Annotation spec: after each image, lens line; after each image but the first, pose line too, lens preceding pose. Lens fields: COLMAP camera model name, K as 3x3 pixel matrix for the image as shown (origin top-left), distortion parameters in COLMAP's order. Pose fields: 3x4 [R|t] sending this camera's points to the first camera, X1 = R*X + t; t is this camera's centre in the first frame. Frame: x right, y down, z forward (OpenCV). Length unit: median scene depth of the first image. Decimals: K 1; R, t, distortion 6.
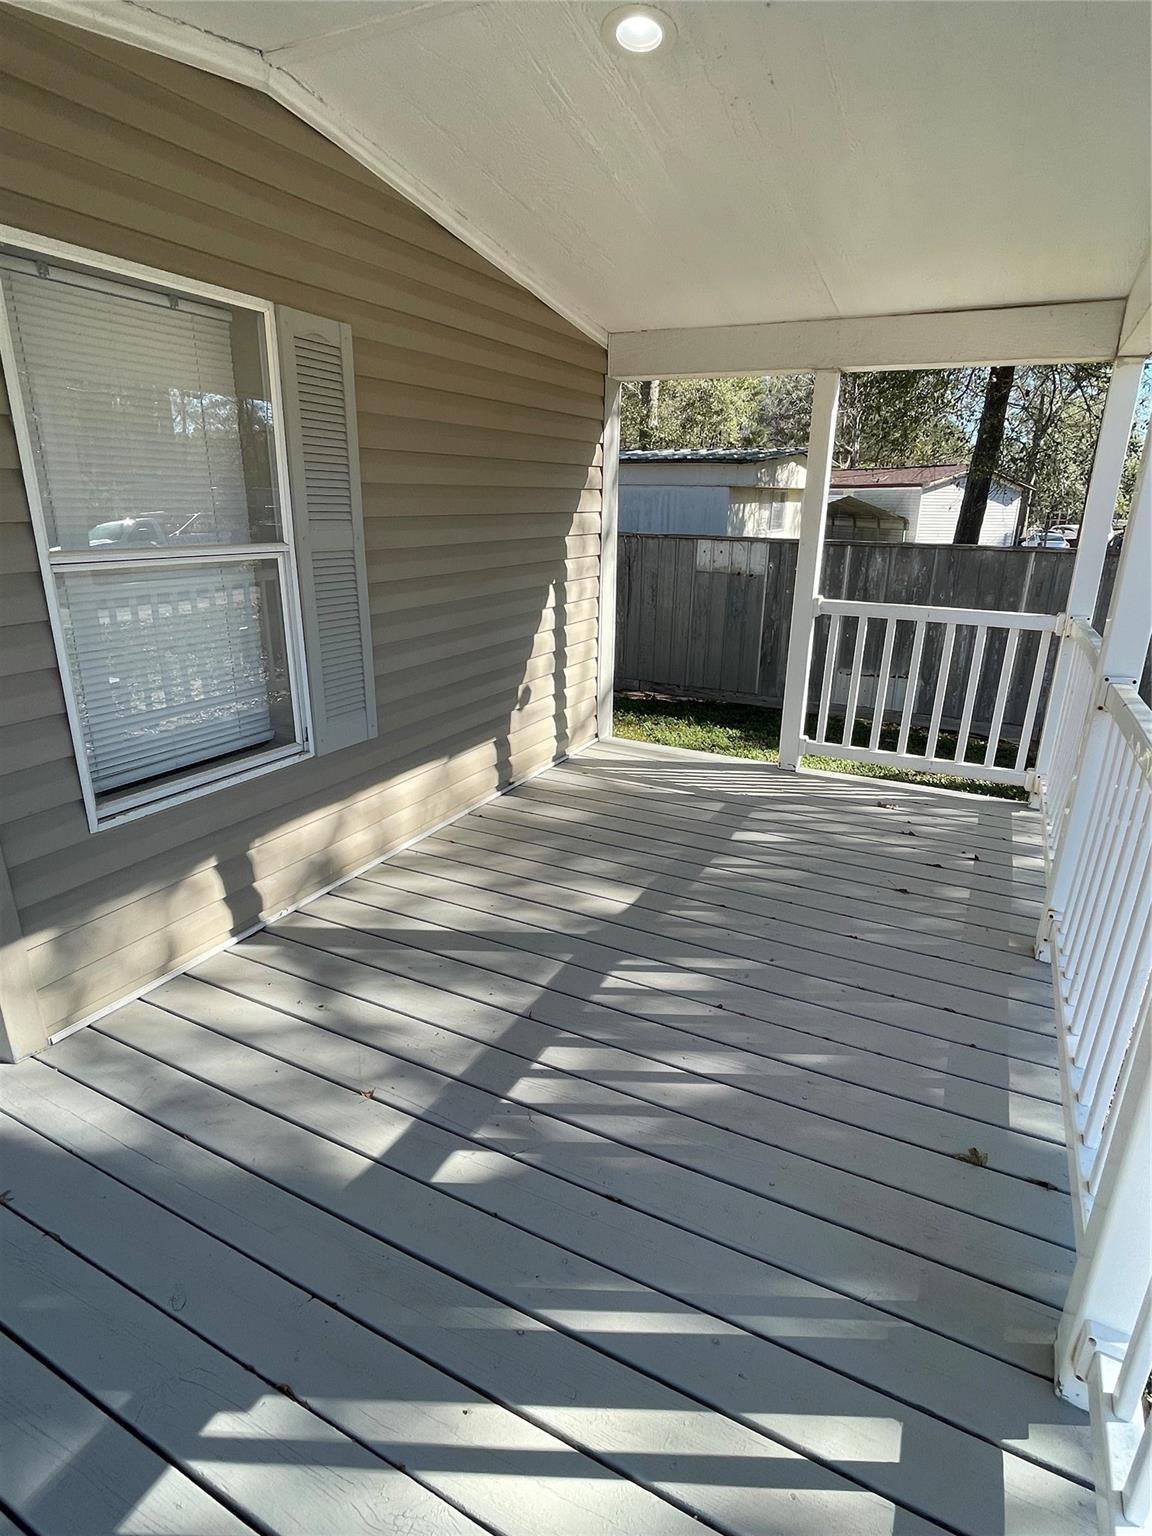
lens RADIAL K [[794.2, 0, 576.0], [0, 794.2, 768.0], [0, 0, 1]] dist [-0.015769, -0.000464]
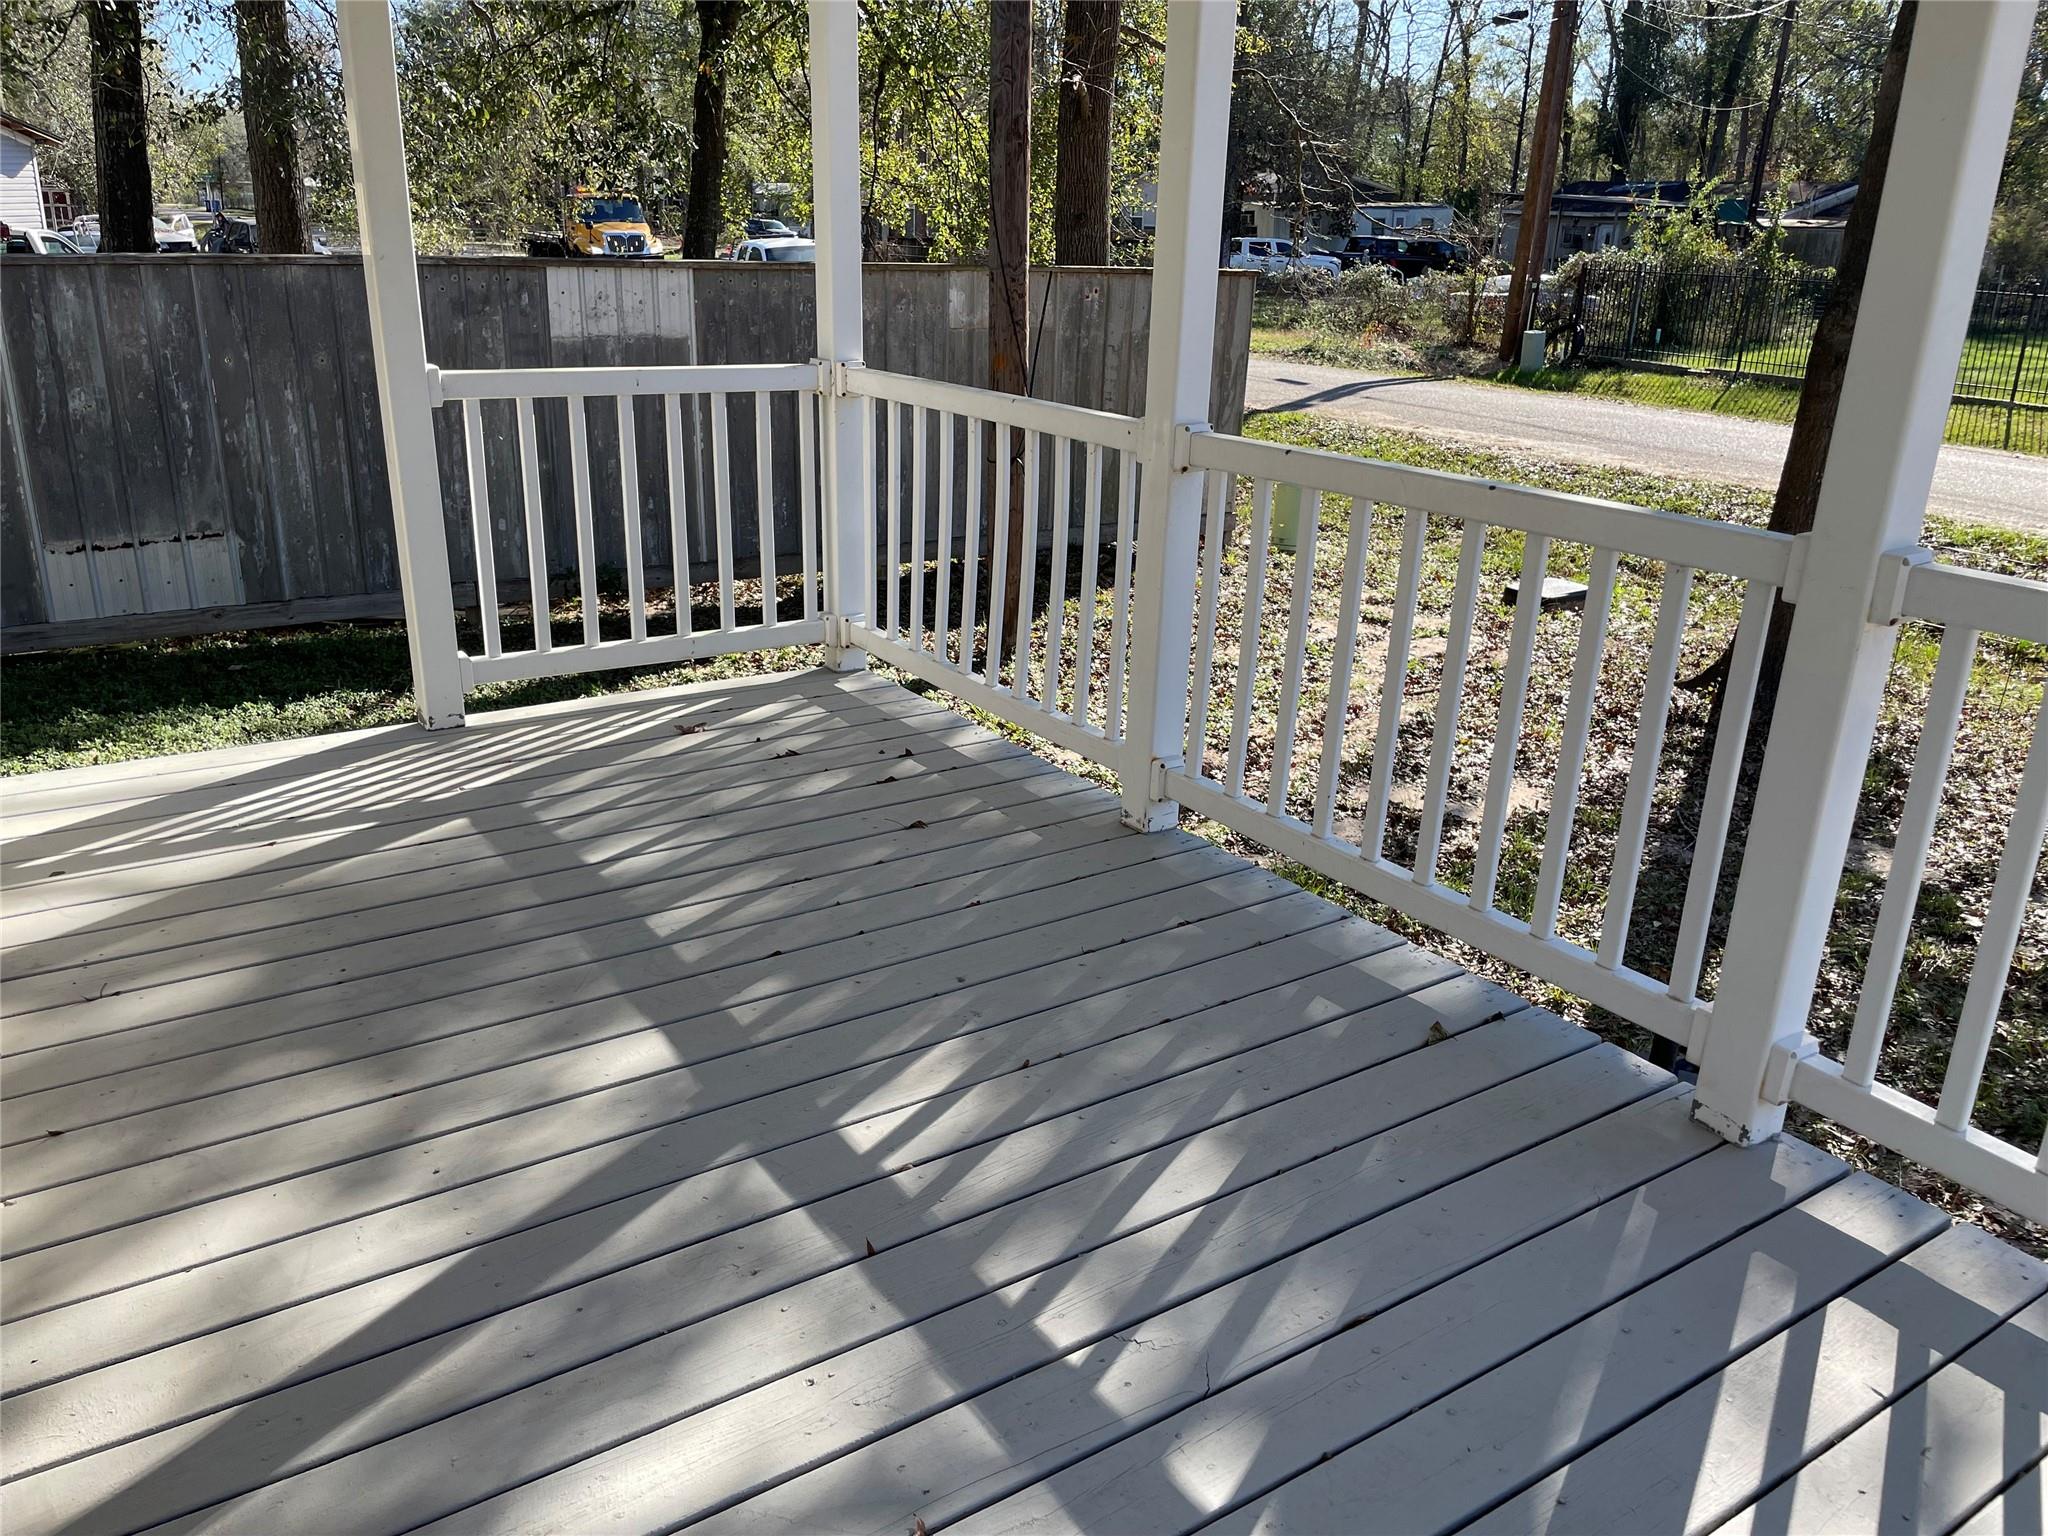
lens RADIAL K [[1549.7, 0, 1024.0], [0, 1549.7, 768.0], [0, 0, 1]] dist [0.030885, -0.055622]
pose [[0.493130, -0.294151, 0.818717, -0.386772], [0.257230, 0.948324, 0.185781, -0.066741], [-0.831057, 0.118985, 0.543311, 0.202223]]
